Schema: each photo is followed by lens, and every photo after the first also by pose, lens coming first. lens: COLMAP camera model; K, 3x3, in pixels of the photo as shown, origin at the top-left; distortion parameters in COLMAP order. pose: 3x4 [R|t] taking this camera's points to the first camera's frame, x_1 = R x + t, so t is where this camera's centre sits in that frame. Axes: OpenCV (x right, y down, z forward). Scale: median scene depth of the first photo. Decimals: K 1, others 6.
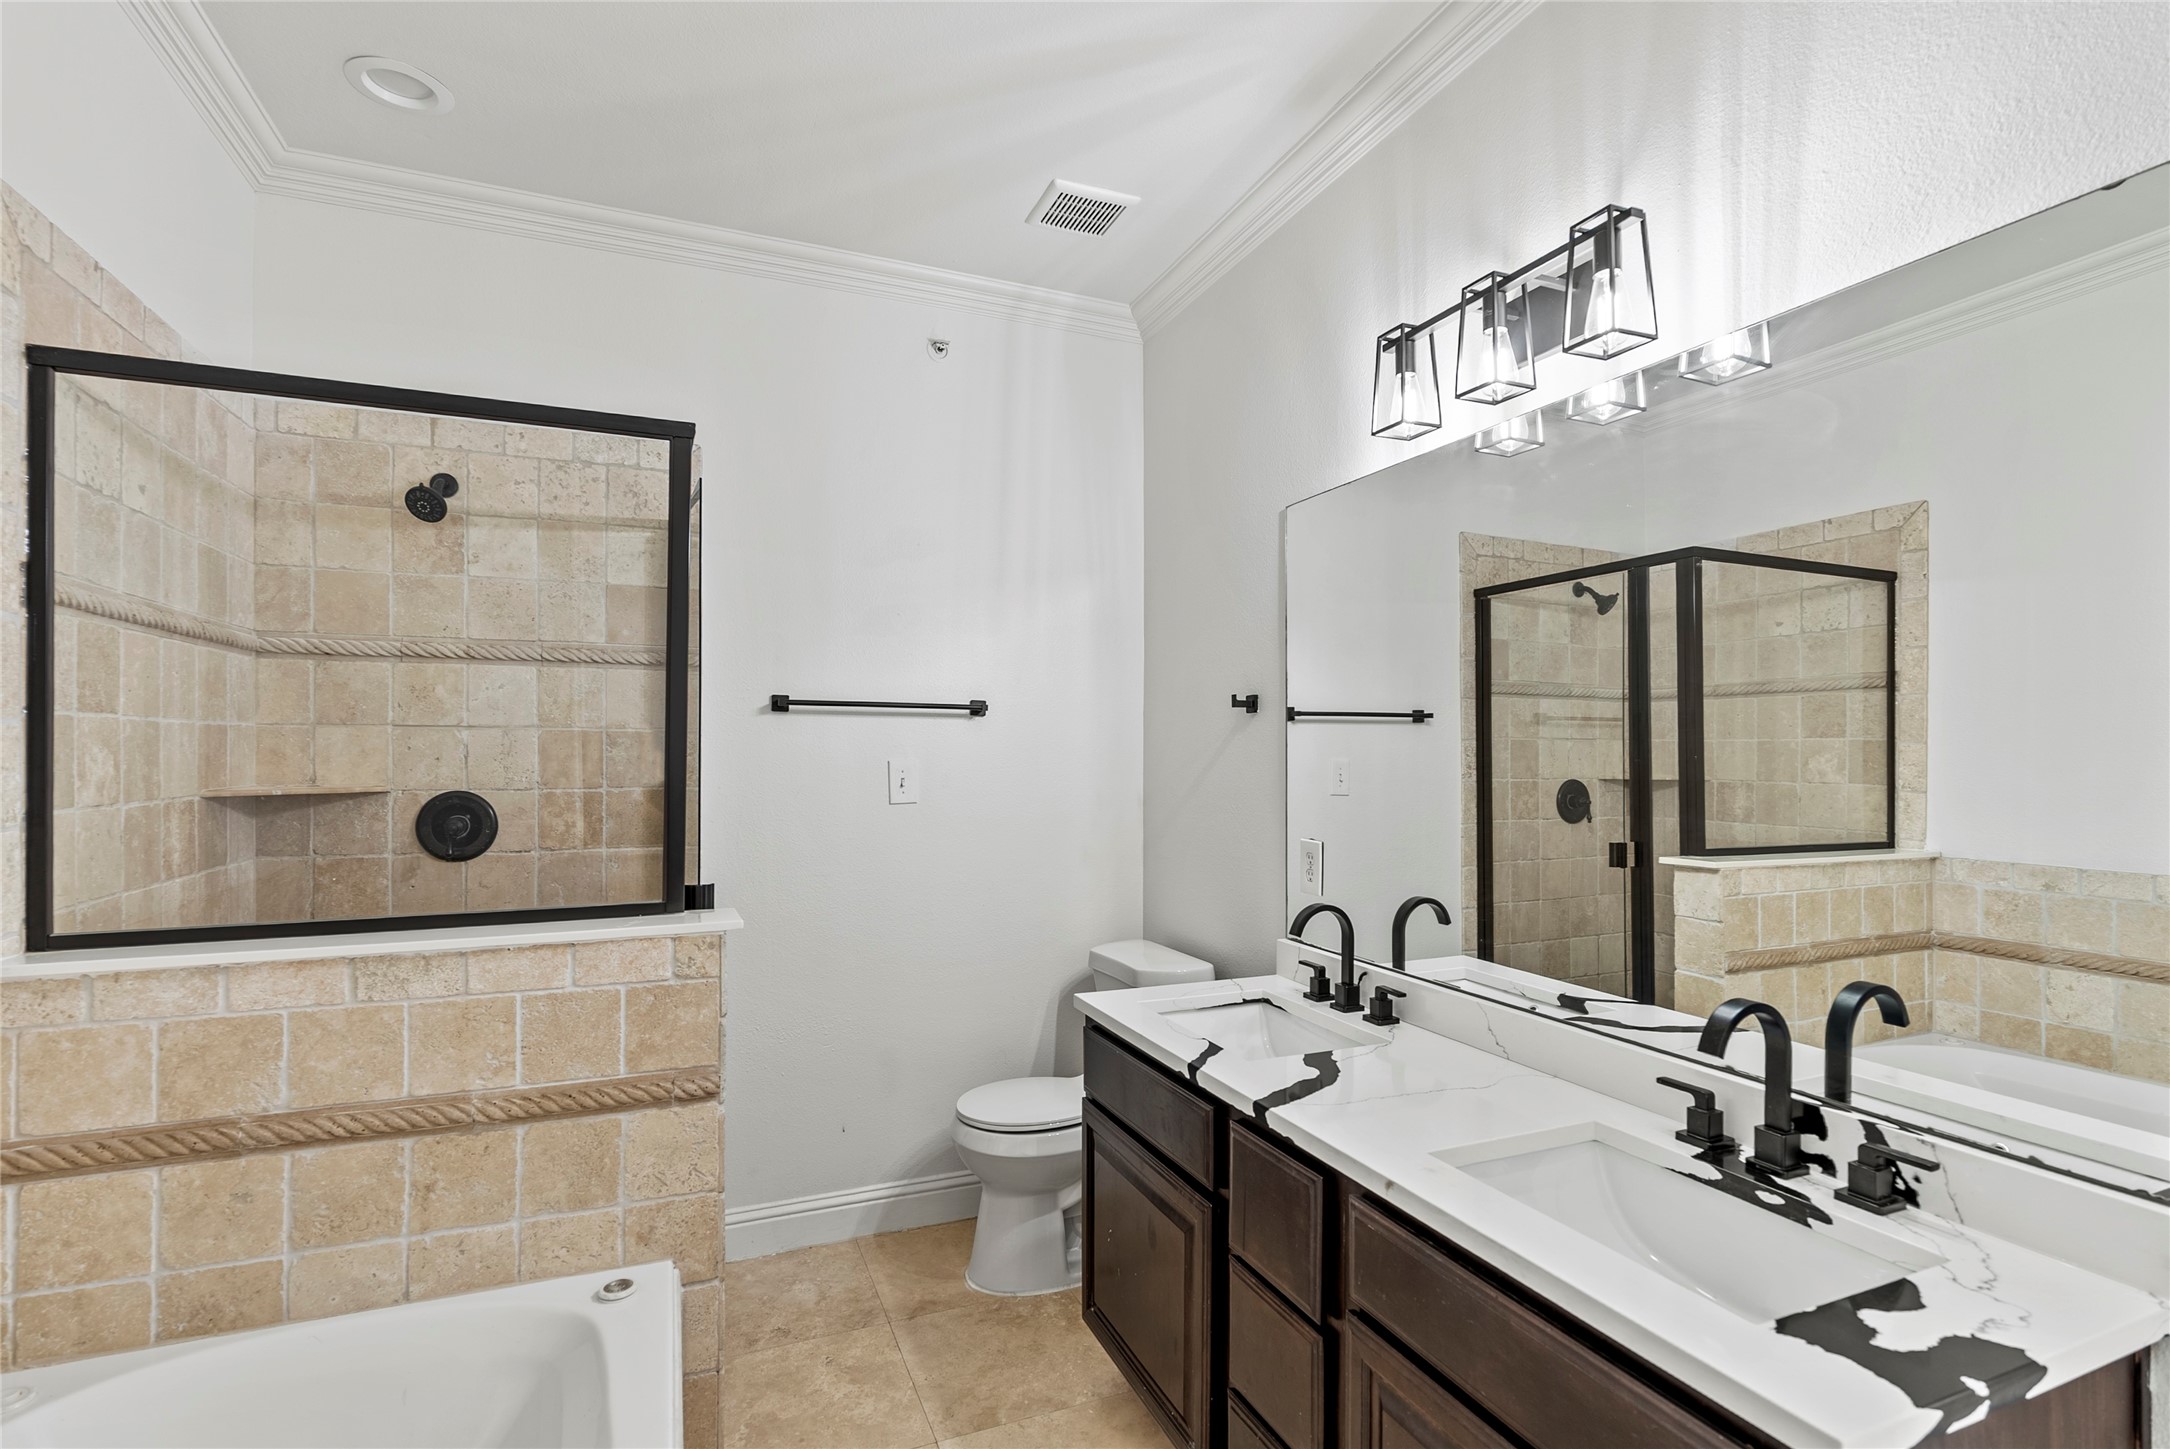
lens RADIAL K [[1014.6, 0, 1087.0], [0, 1014.6, 747.7], [0, 0, 1]] dist [-0.008819, 0.000911]
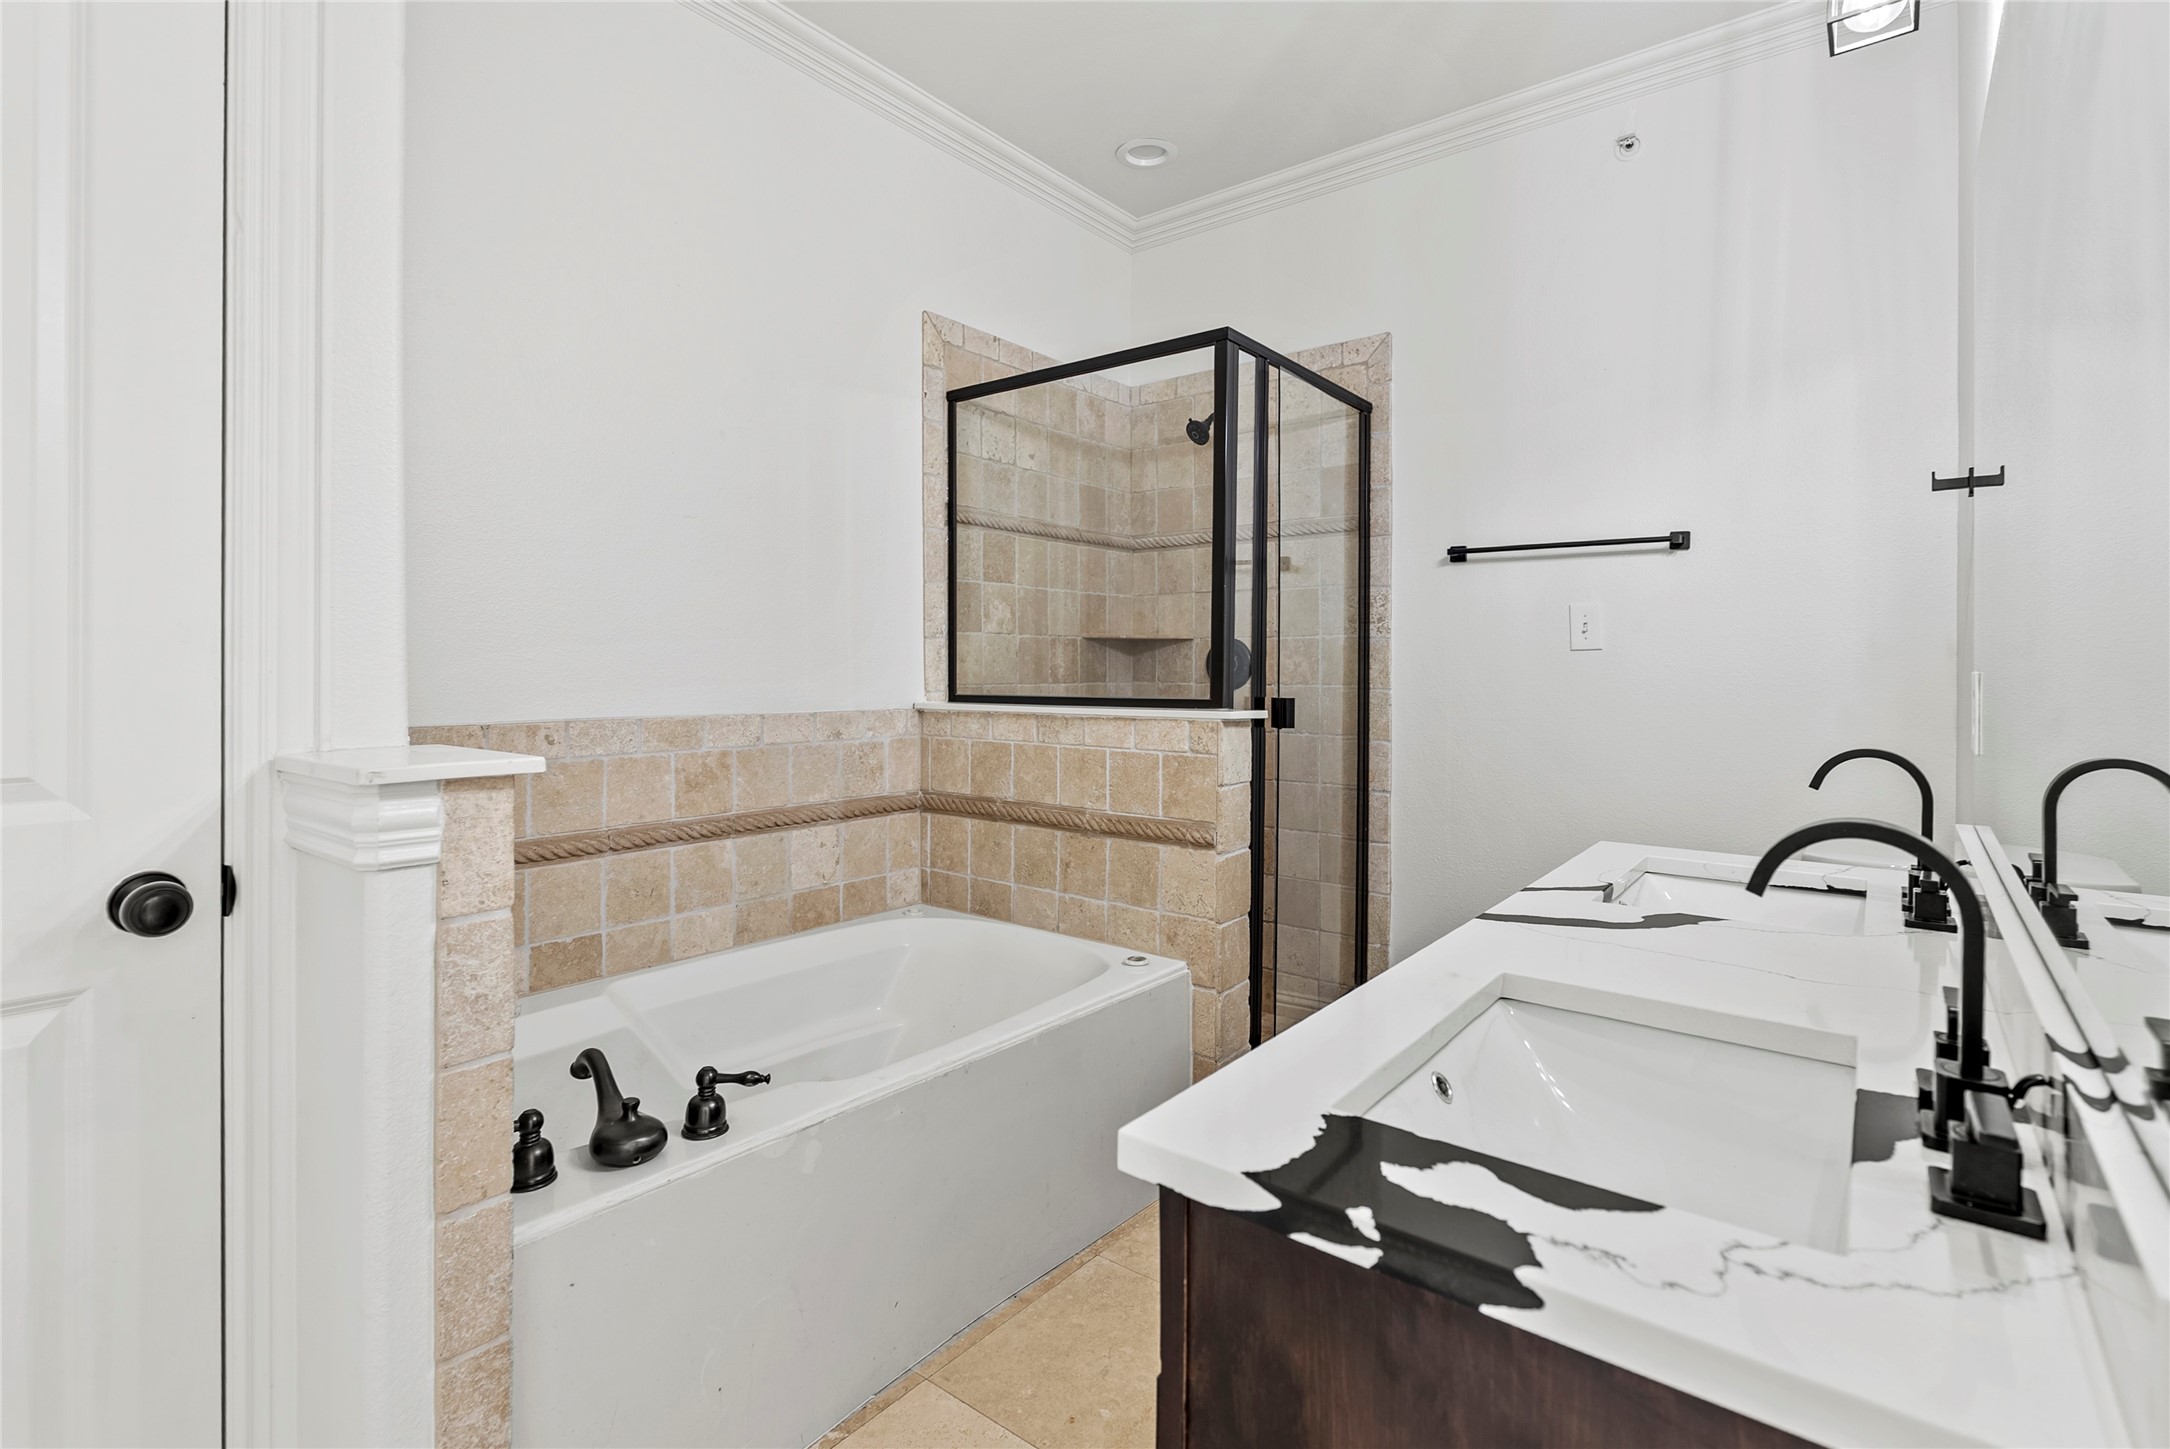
lens RADIAL K [[1018.4, 0, 1083.8], [0, 1018.4, 670.4], [0, 0, 1]] dist [-0.002850, -0.000162]
pose [[0.483819, 0.001575, -0.875167, 0.700108], [0.001775, 0.999995, 0.002781, 0.117960], [0.875166, -0.002899, 0.483813, 0.233321]]
